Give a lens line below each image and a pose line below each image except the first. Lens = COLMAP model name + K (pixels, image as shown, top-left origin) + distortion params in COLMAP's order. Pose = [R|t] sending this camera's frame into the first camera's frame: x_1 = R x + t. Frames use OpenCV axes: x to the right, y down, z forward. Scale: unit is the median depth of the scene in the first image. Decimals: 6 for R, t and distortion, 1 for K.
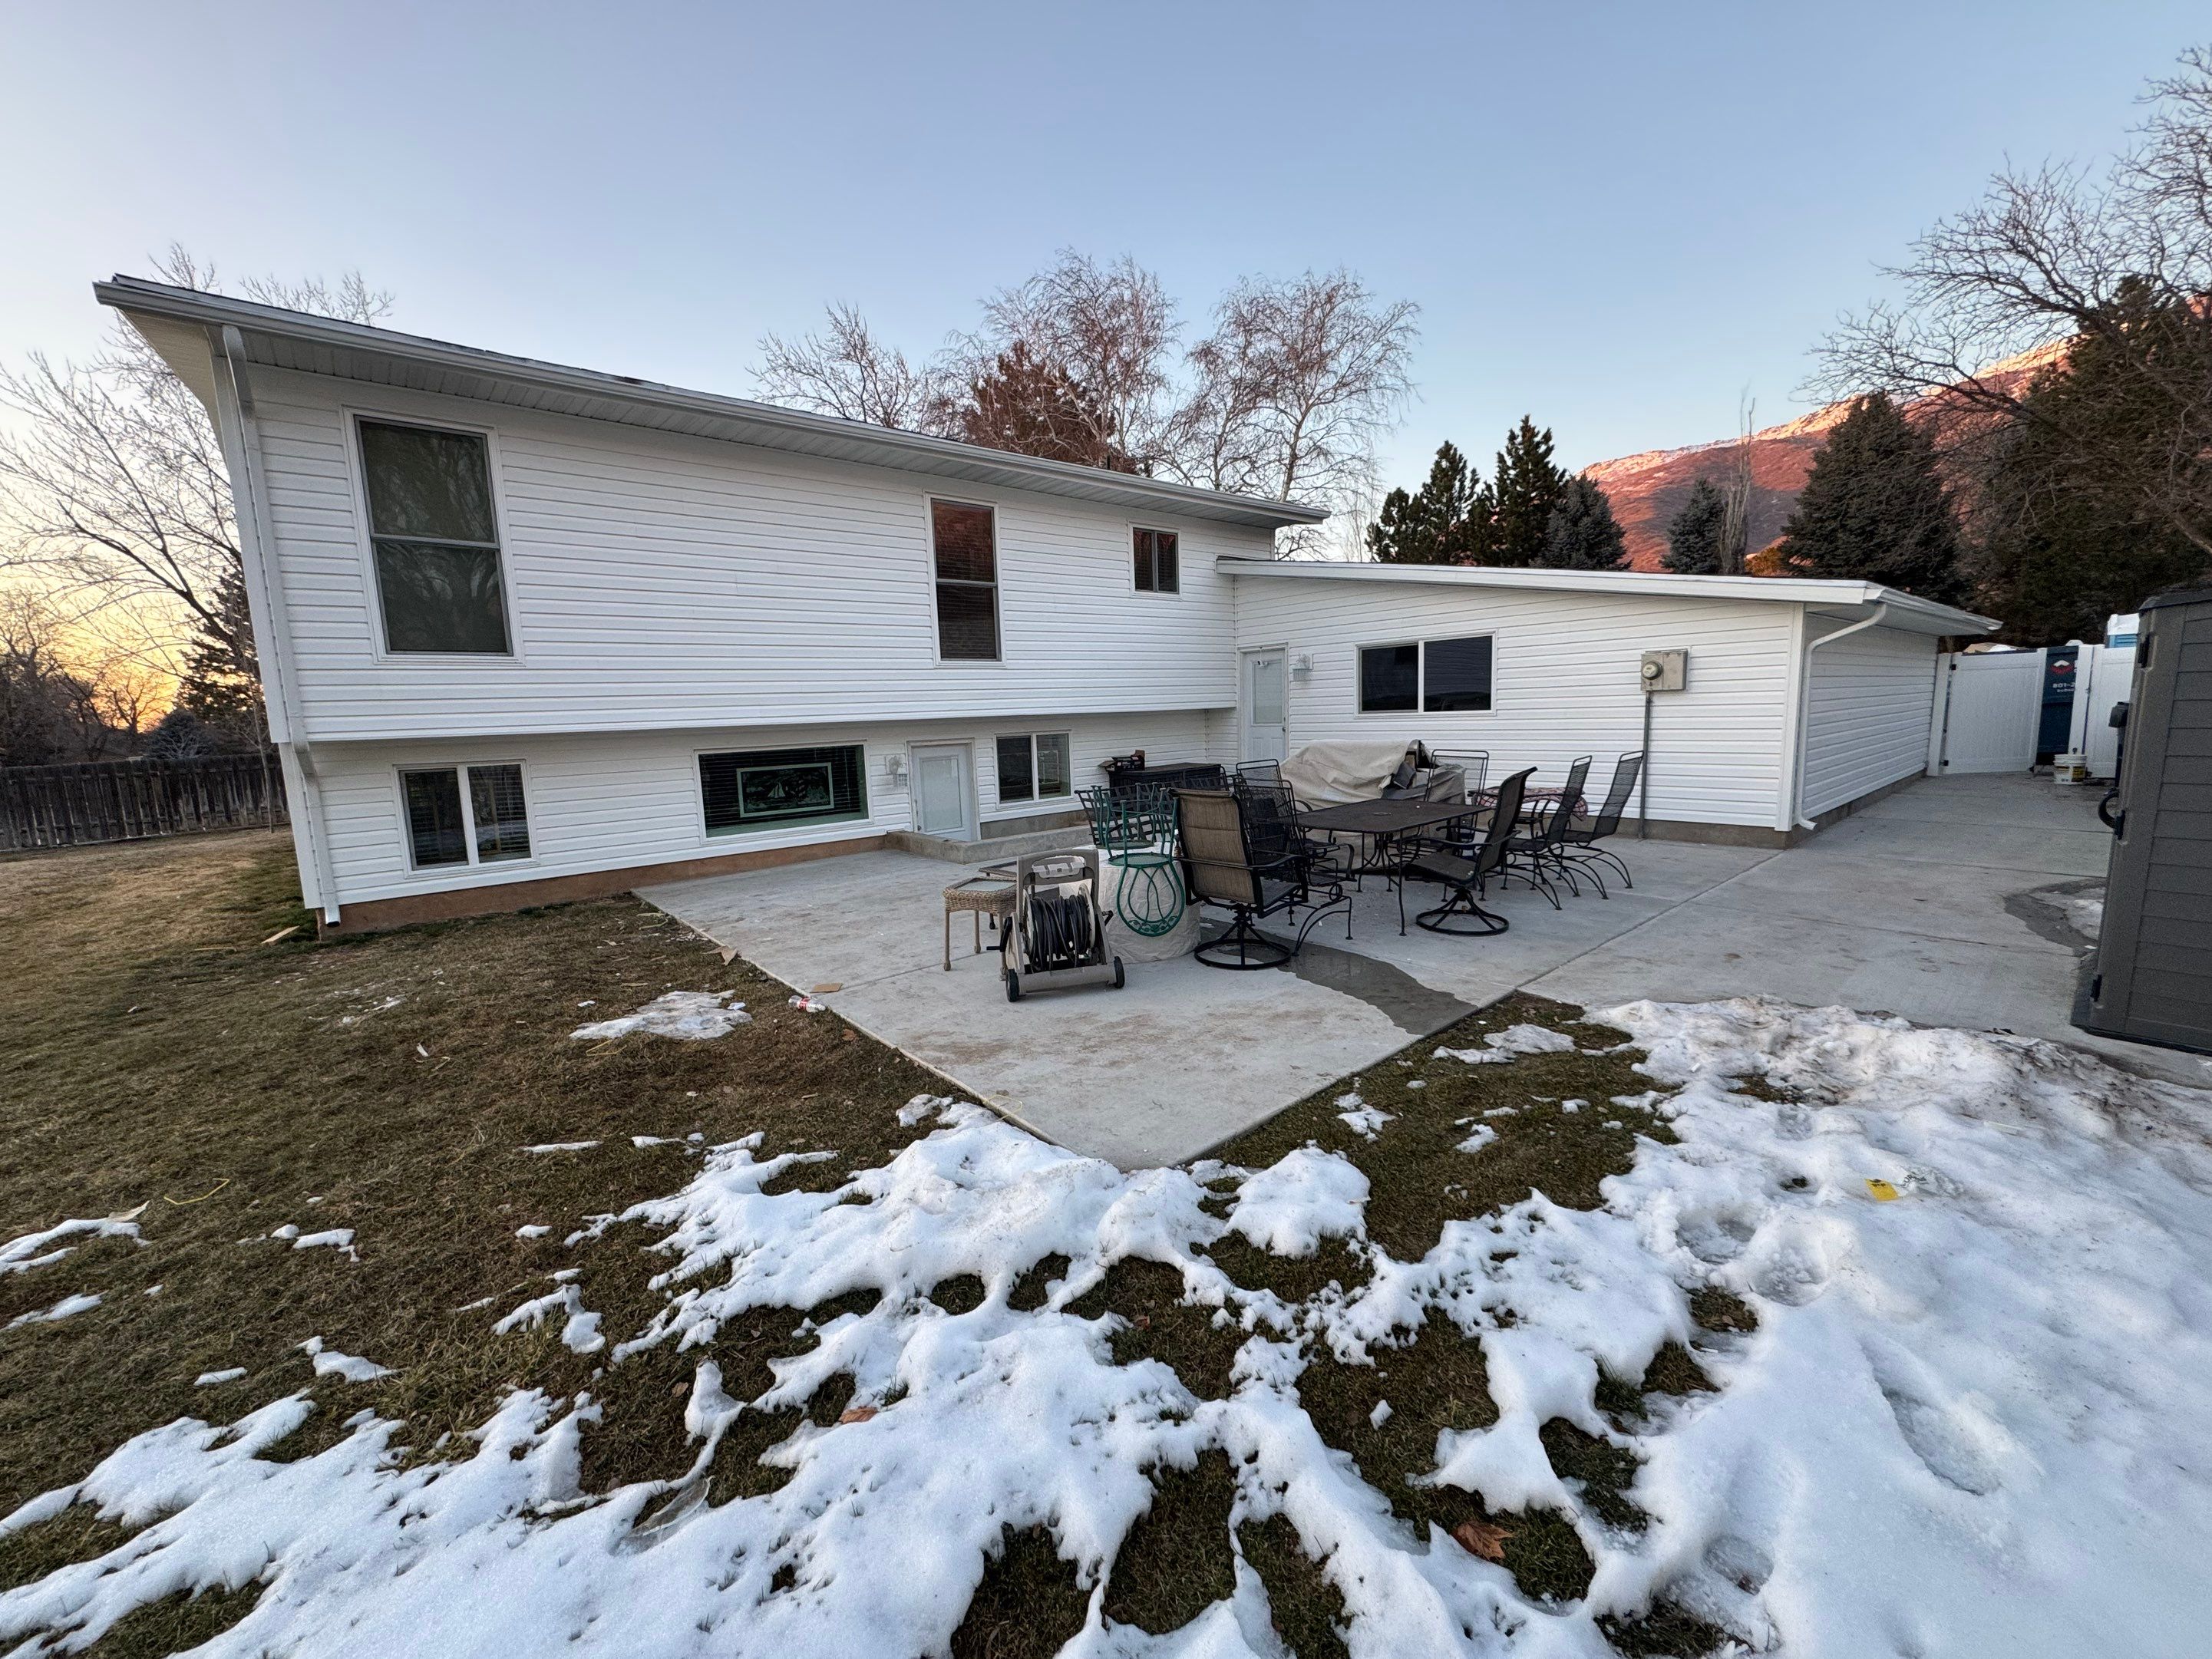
lens RADIAL K [[878.9, 0, 1097.3], [0, 878.9, 826.8], [0, 0, 1]] dist [-0.002227, -0.000010]
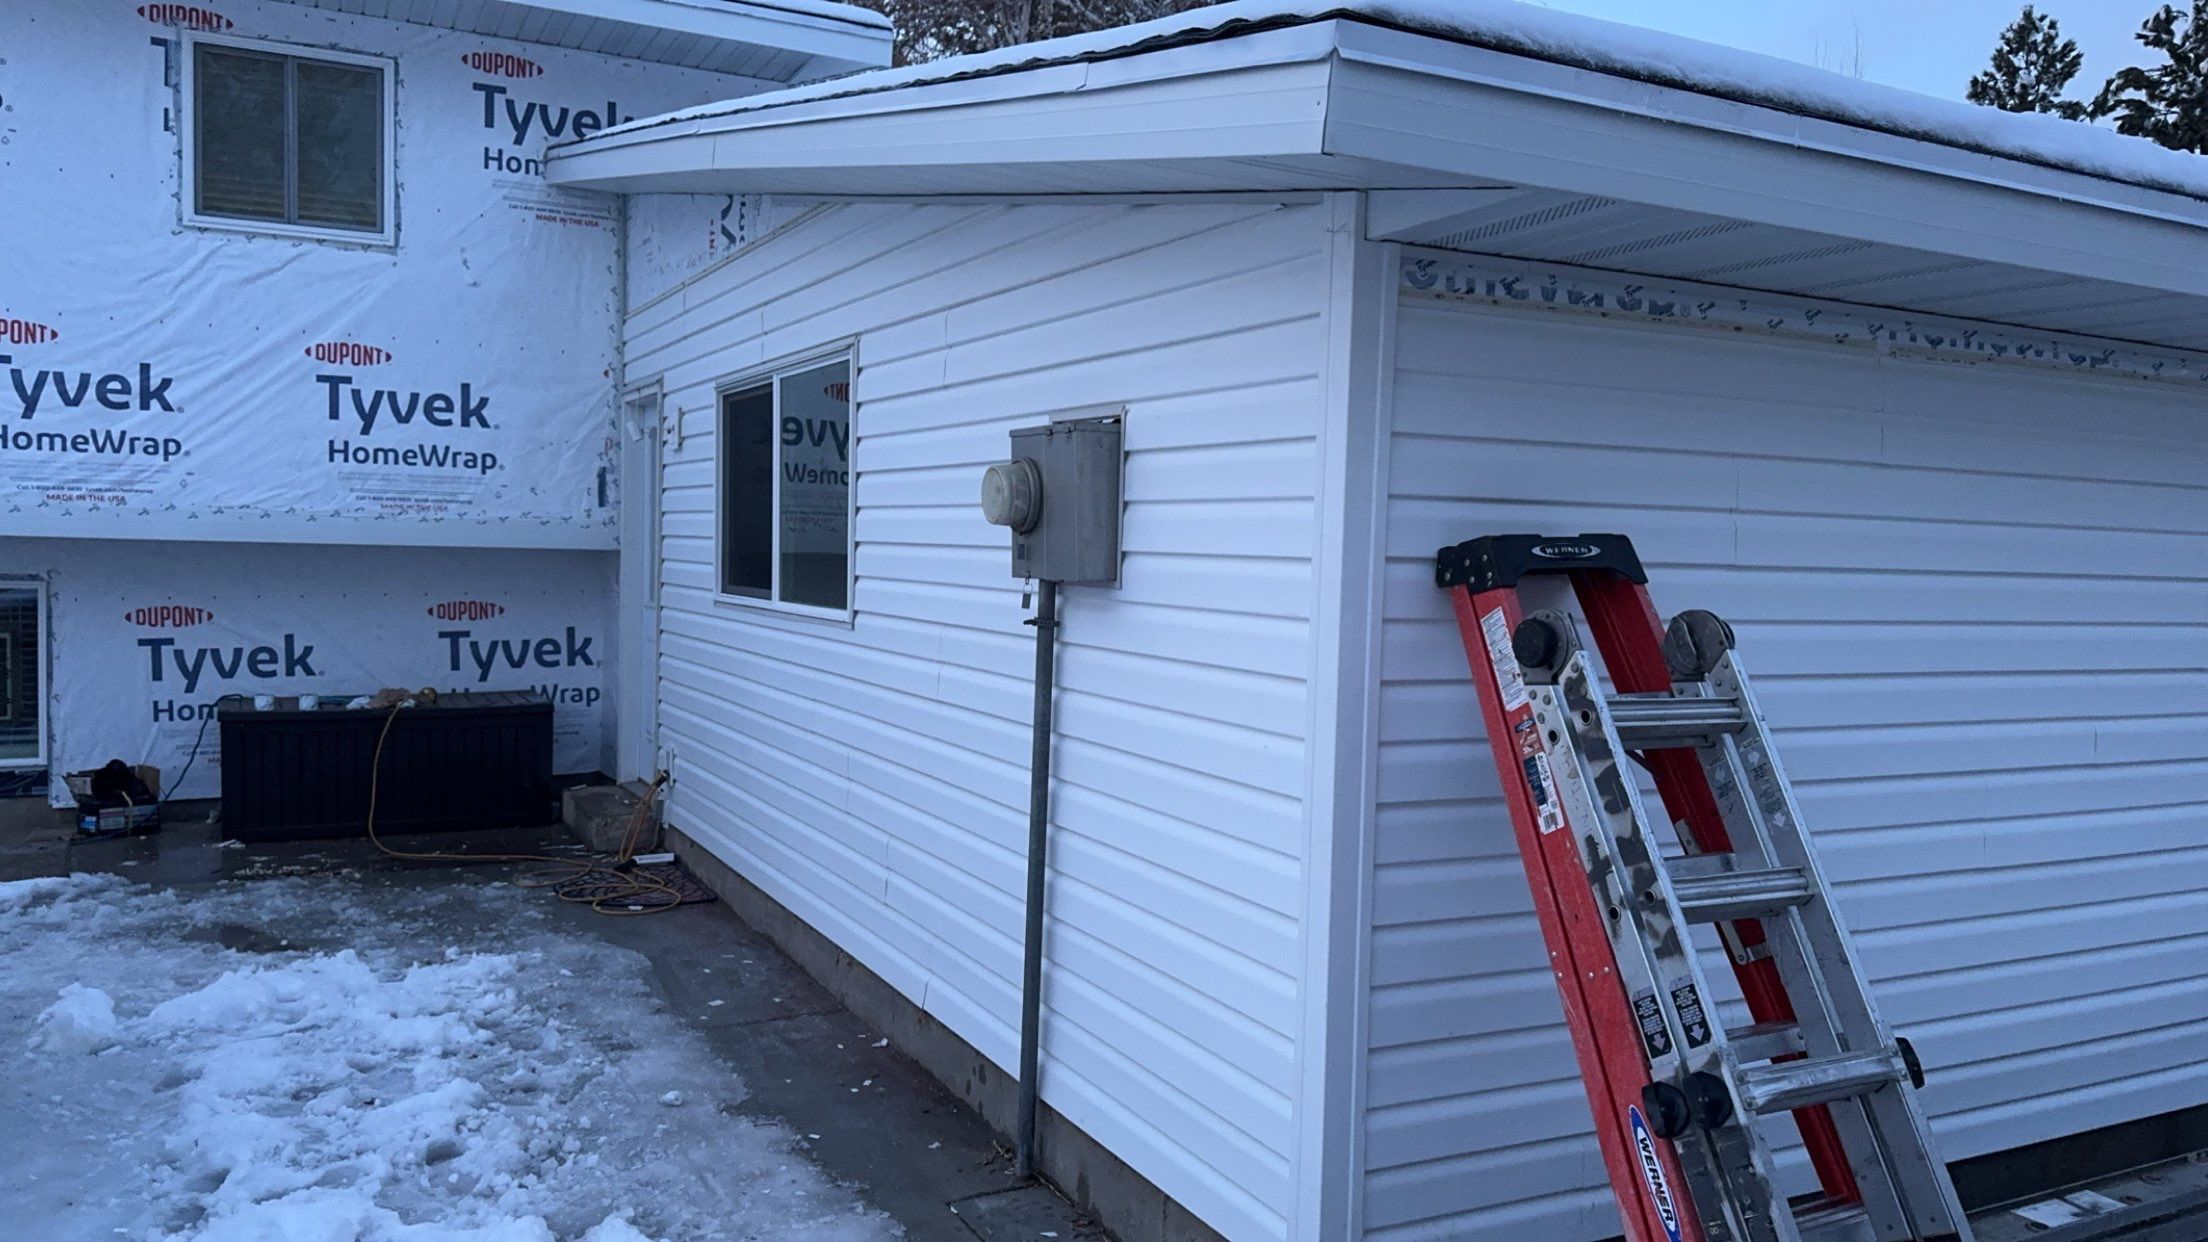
lens RADIAL K [[1612.3, 0, 1107.1], [0, 1612.3, 636.2], [0, 0, 1]] dist [0.030448, -0.001899]
pose [[0.974081, 0.074636, -0.213531, 0.197167], [-0.090252, 0.993839, -0.064331, -0.029919], [0.207414, 0.081935, 0.974816, 0.151173]]
